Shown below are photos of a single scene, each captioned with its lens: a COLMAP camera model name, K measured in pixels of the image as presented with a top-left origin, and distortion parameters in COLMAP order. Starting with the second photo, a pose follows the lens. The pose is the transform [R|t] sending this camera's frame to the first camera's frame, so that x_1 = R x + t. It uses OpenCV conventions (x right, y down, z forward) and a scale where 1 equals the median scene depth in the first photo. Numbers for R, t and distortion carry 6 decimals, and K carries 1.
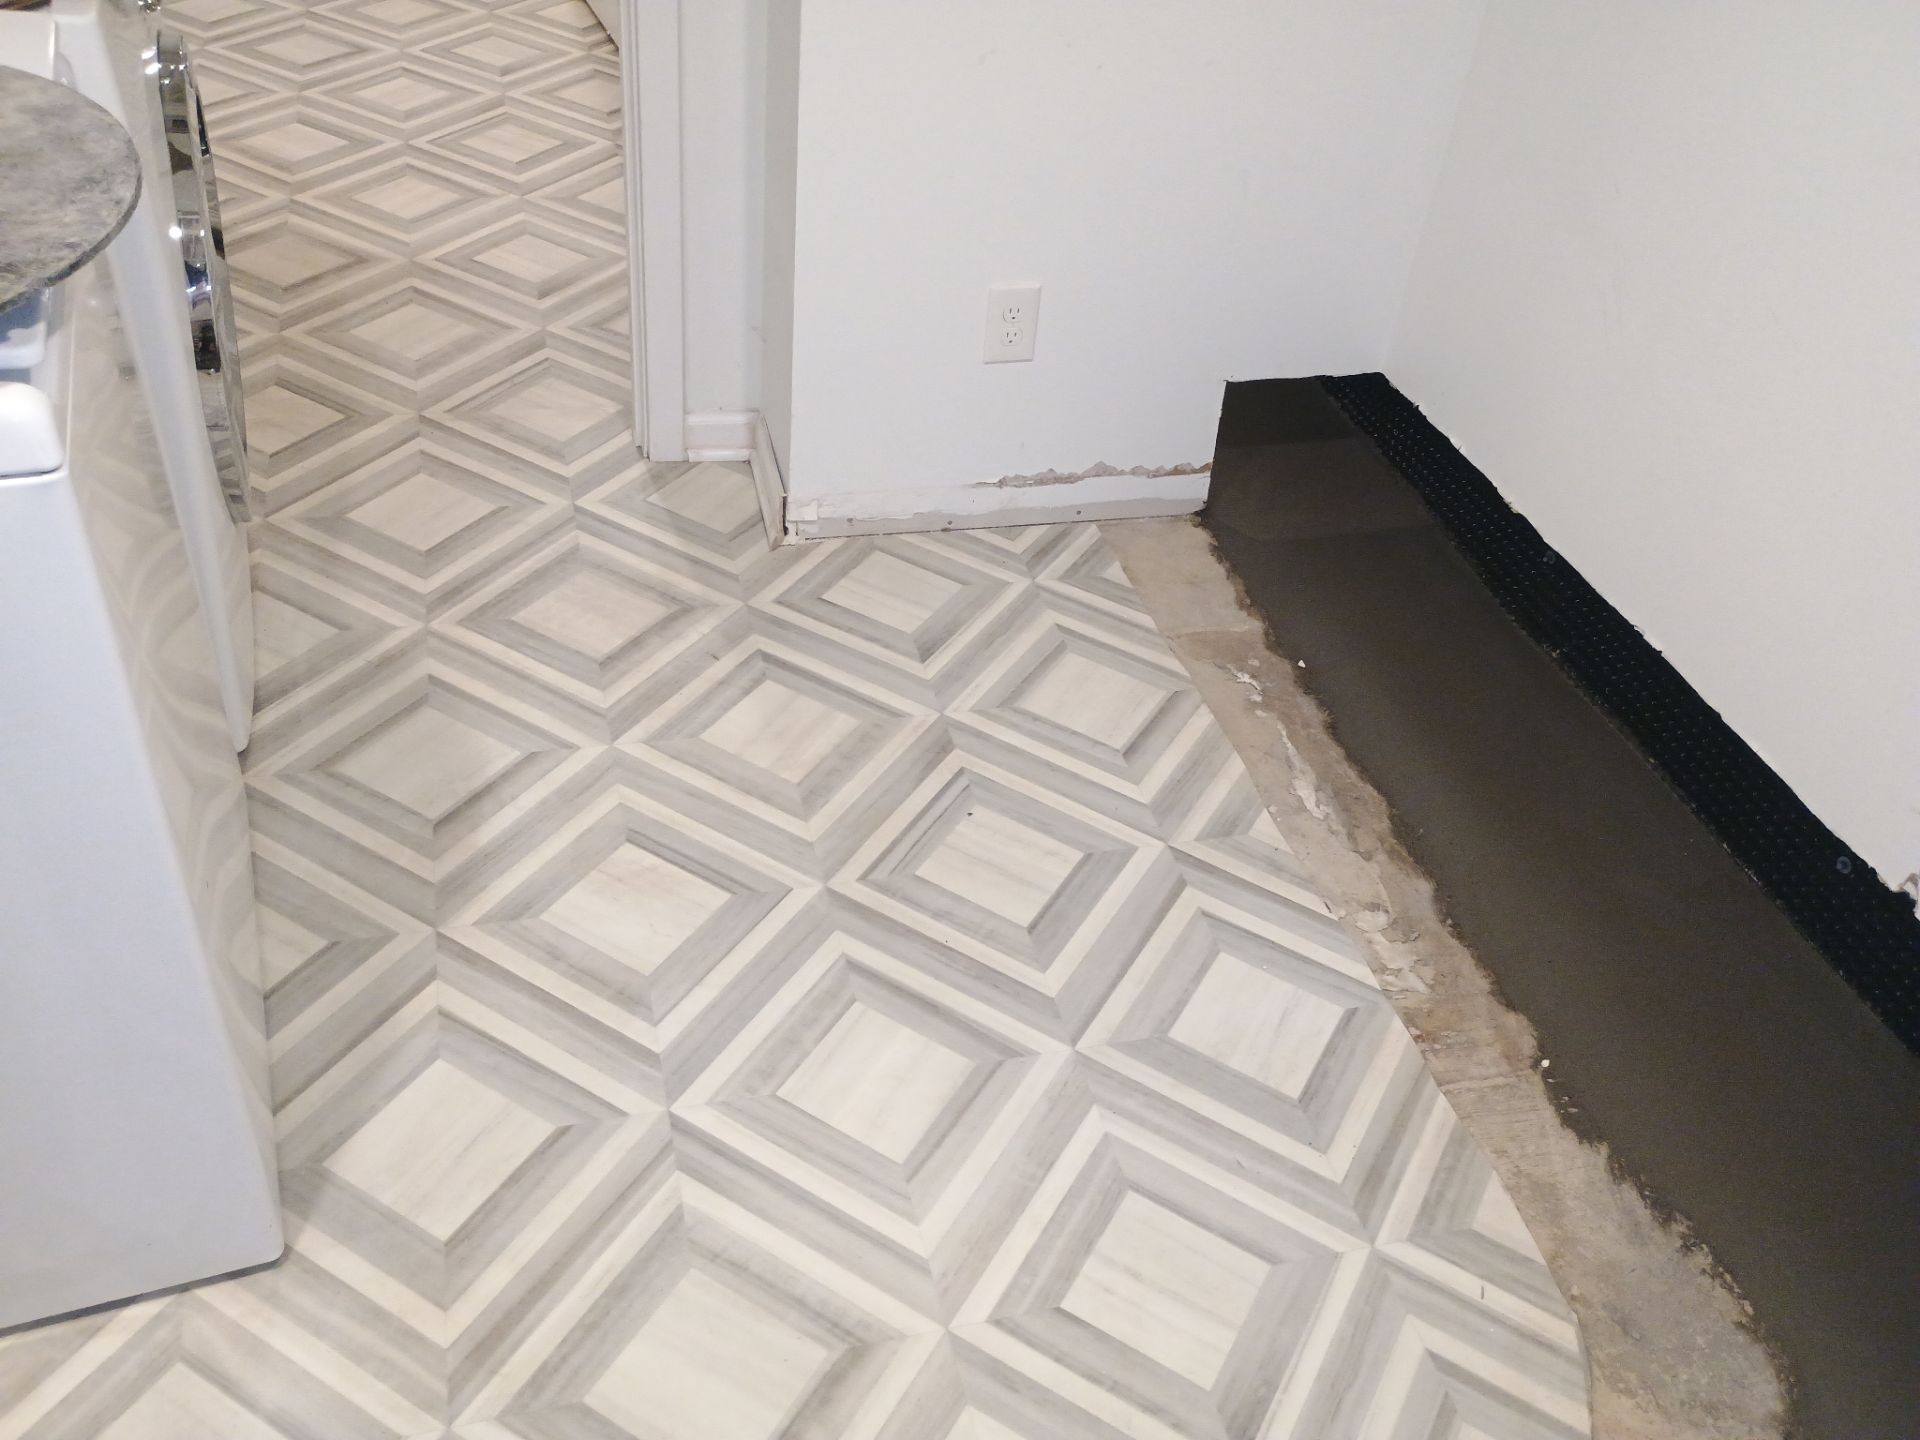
lens RADIAL K [[1666.4, 0, 959.6], [0, 1666.4, 722.0], [0, 0, 1]] dist [0.062060, -0.071743]
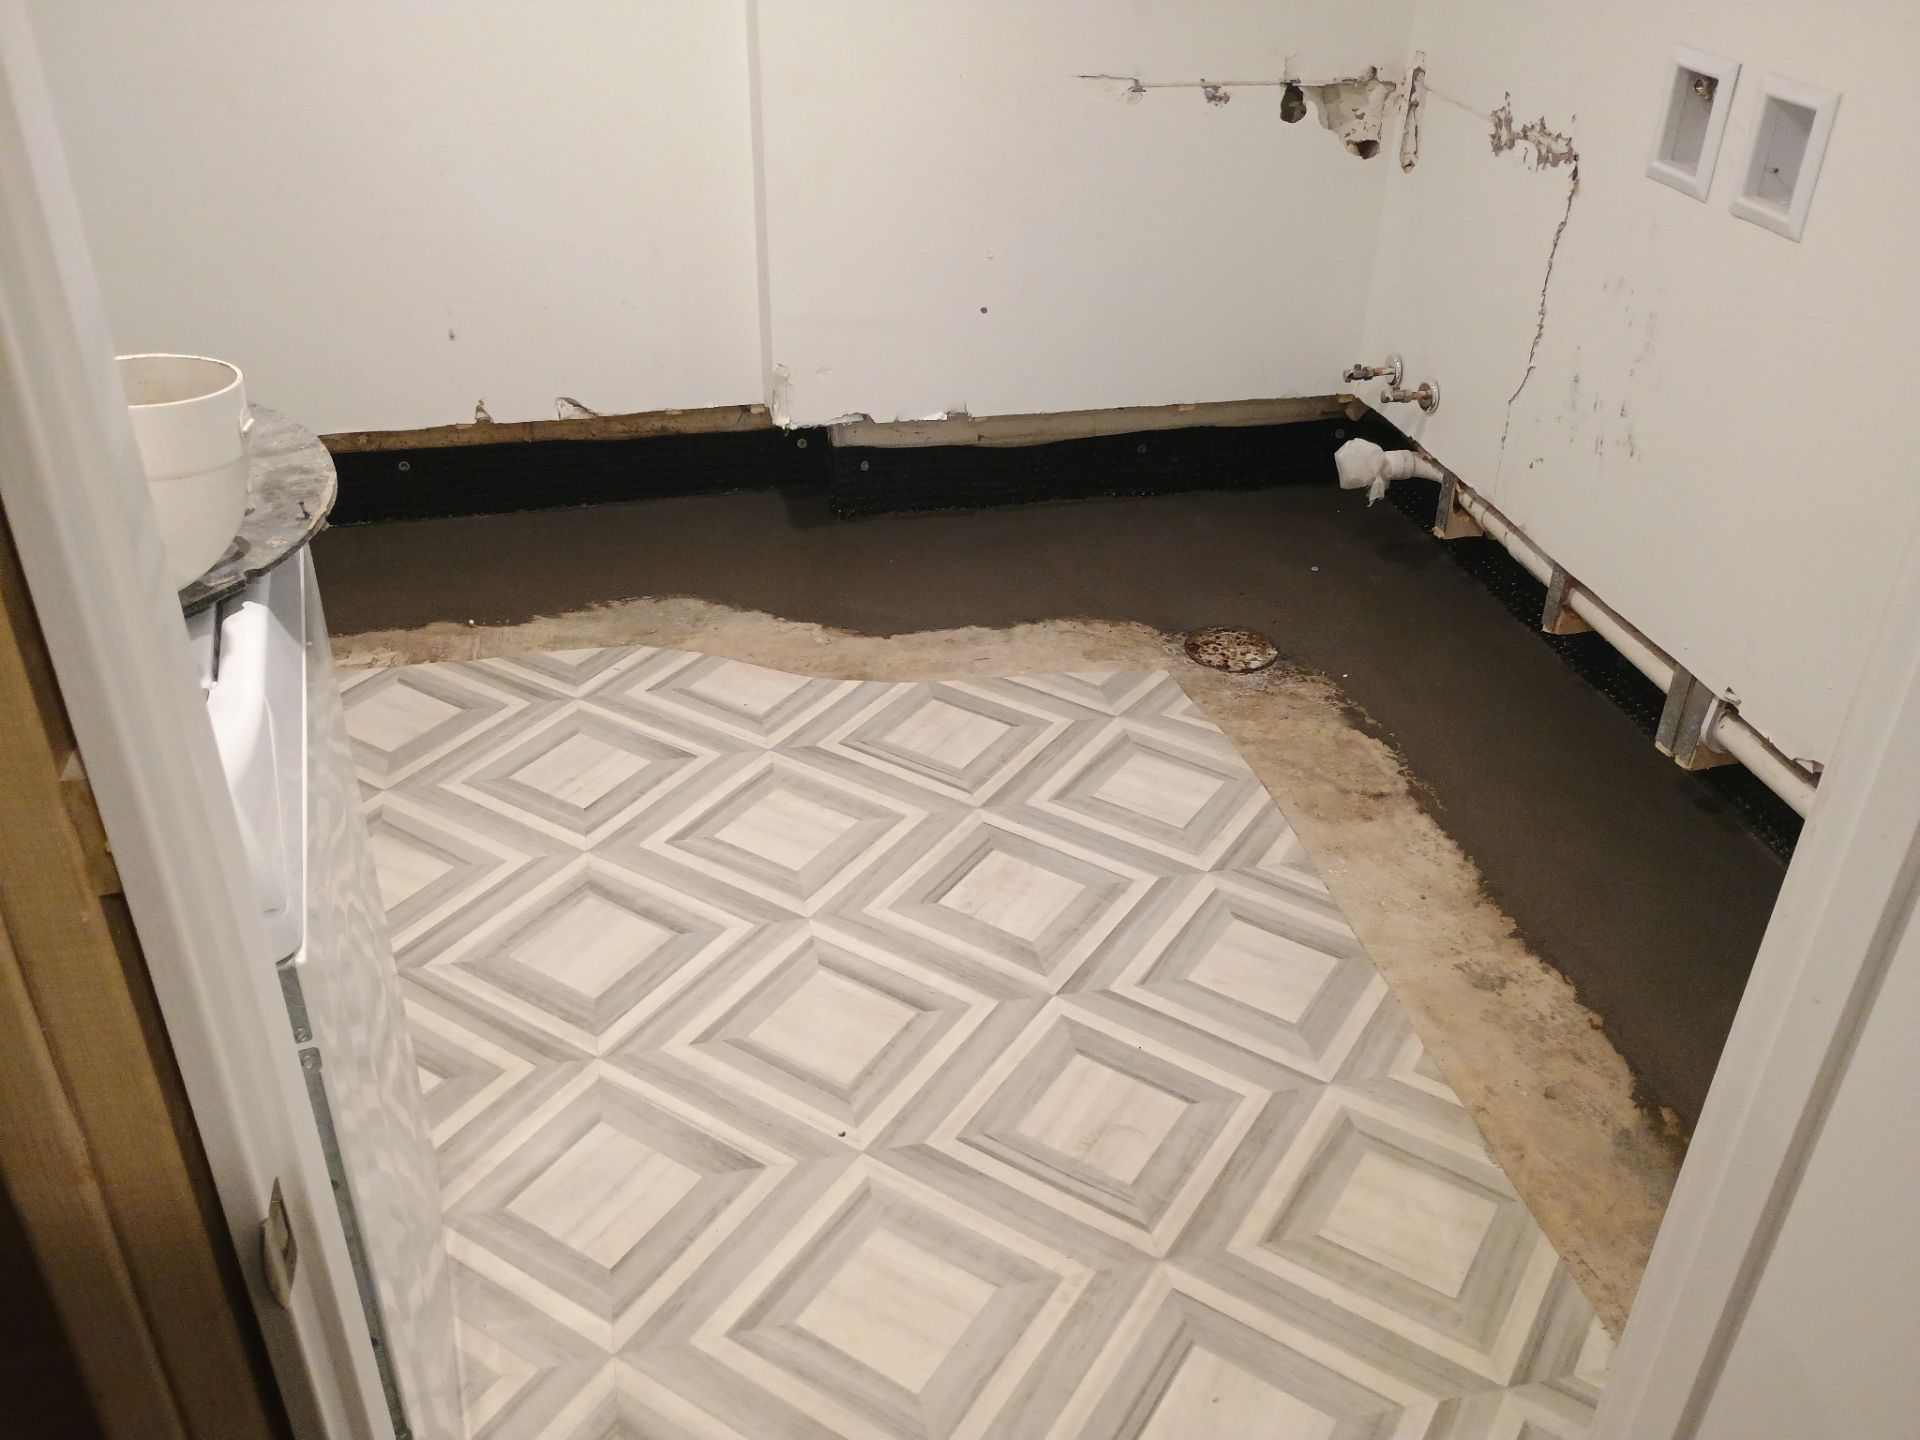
lens RADIAL K [[1666.4, 0, 959.6], [0, 1666.4, 722.0], [0, 0, 1]] dist [0.062060, -0.071743]
pose [[0.047639, -0.611350, 0.789925, -1.009635], [0.616642, 0.640135, 0.458235, -0.193408], [-0.785801, 0.465271, 0.407480, 0.019031]]
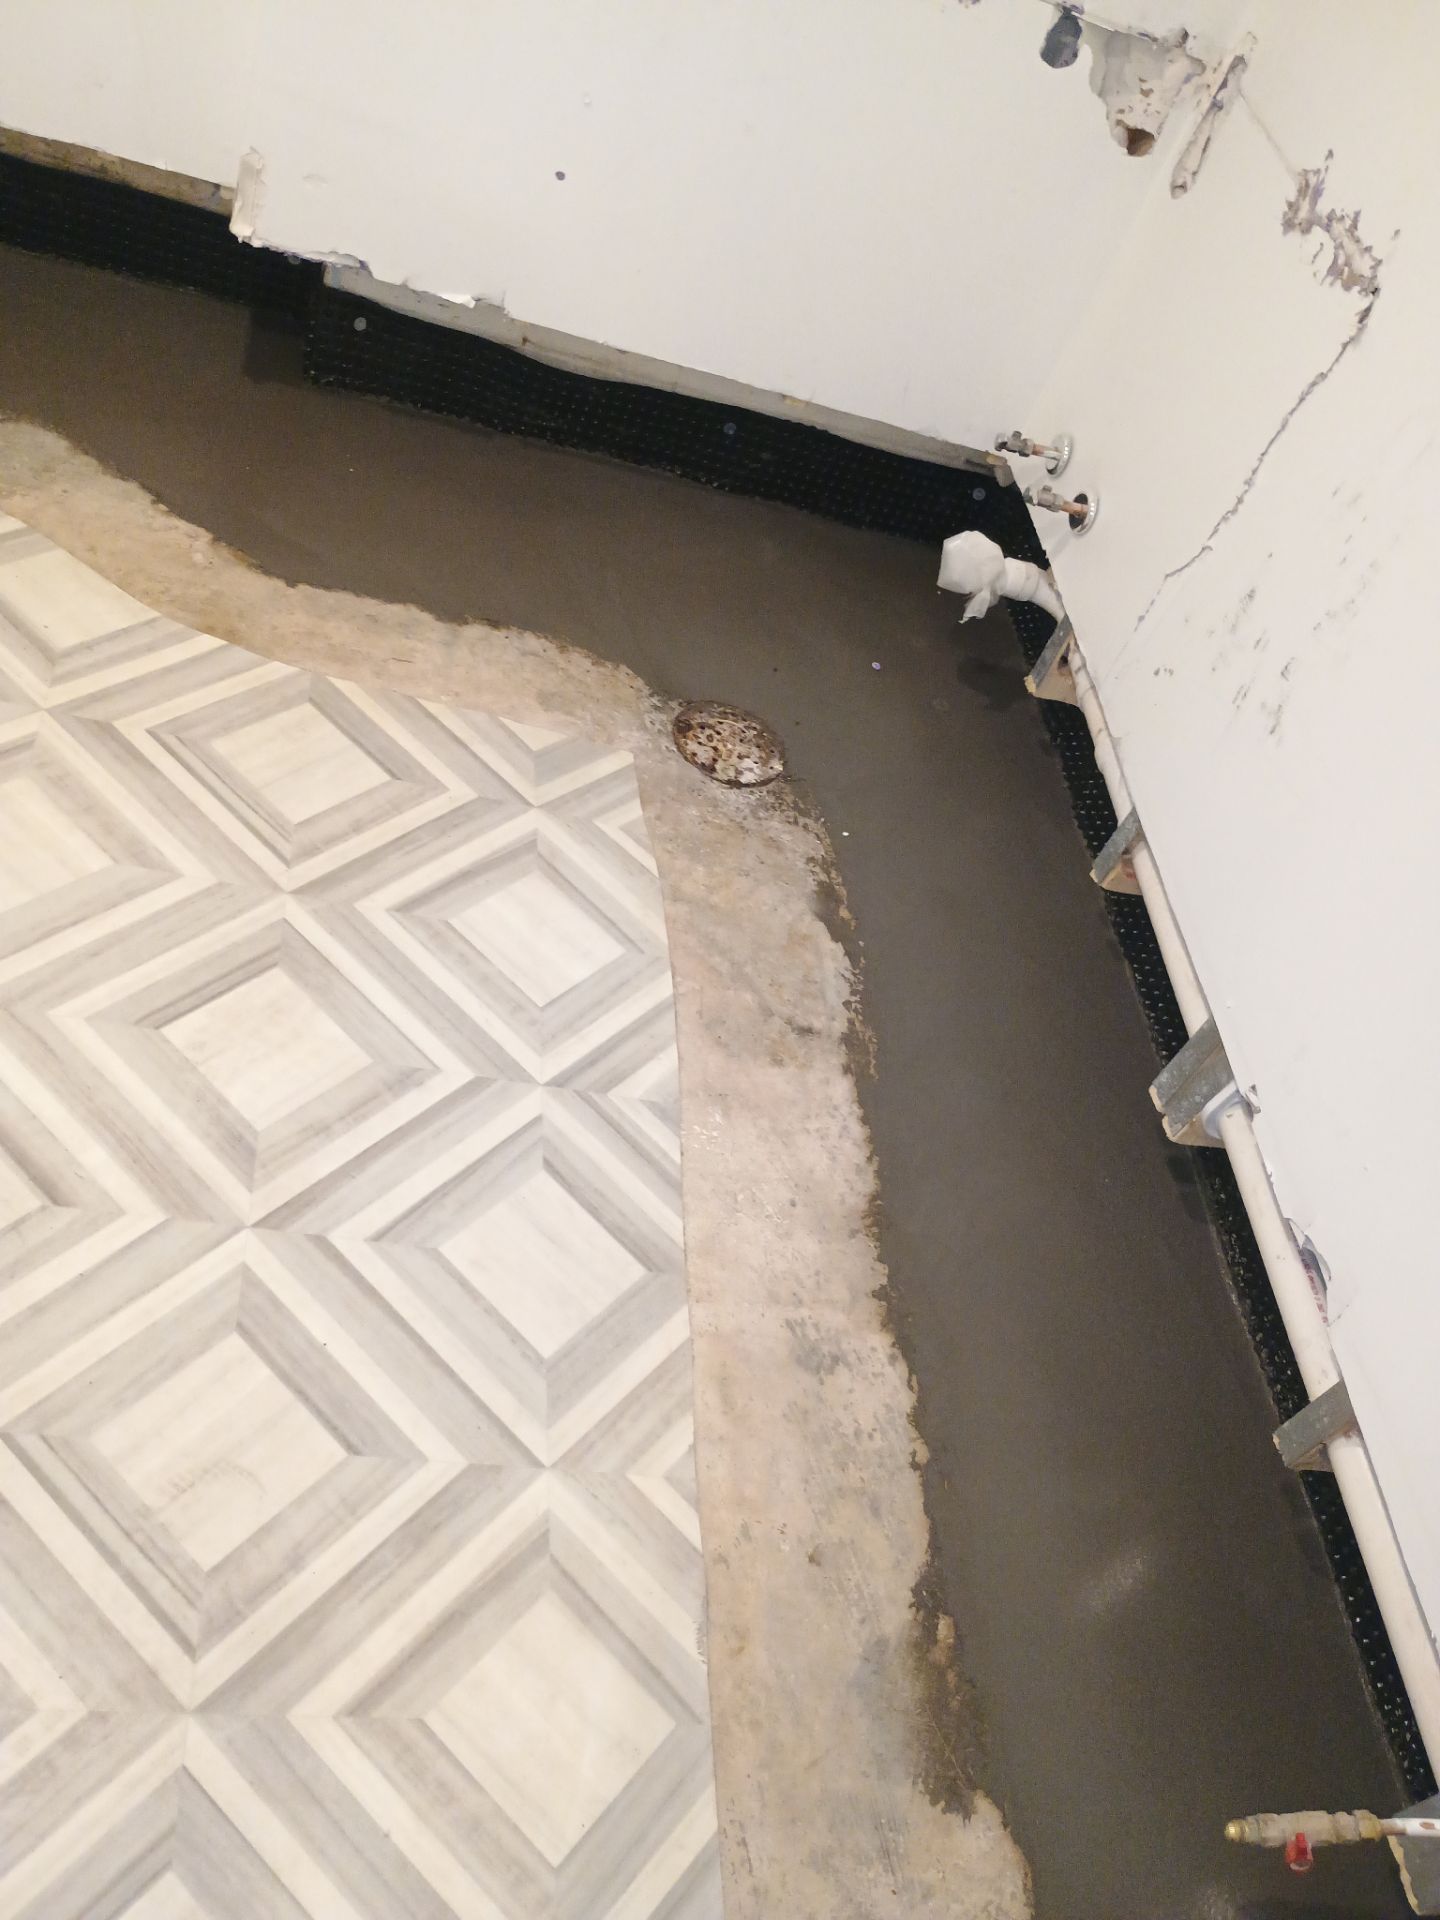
lens RADIAL K [[1668.5, 0, 702.0], [0, 1668.5, 959.8], [0, 0, 1]] dist [0.066517, -0.091048]
pose [[0.205693, -0.748087, 0.630917, -0.567999], [0.348869, 0.658399, 0.666934, -0.066512], [-0.914320, 0.082924, 0.396413, -0.030994]]
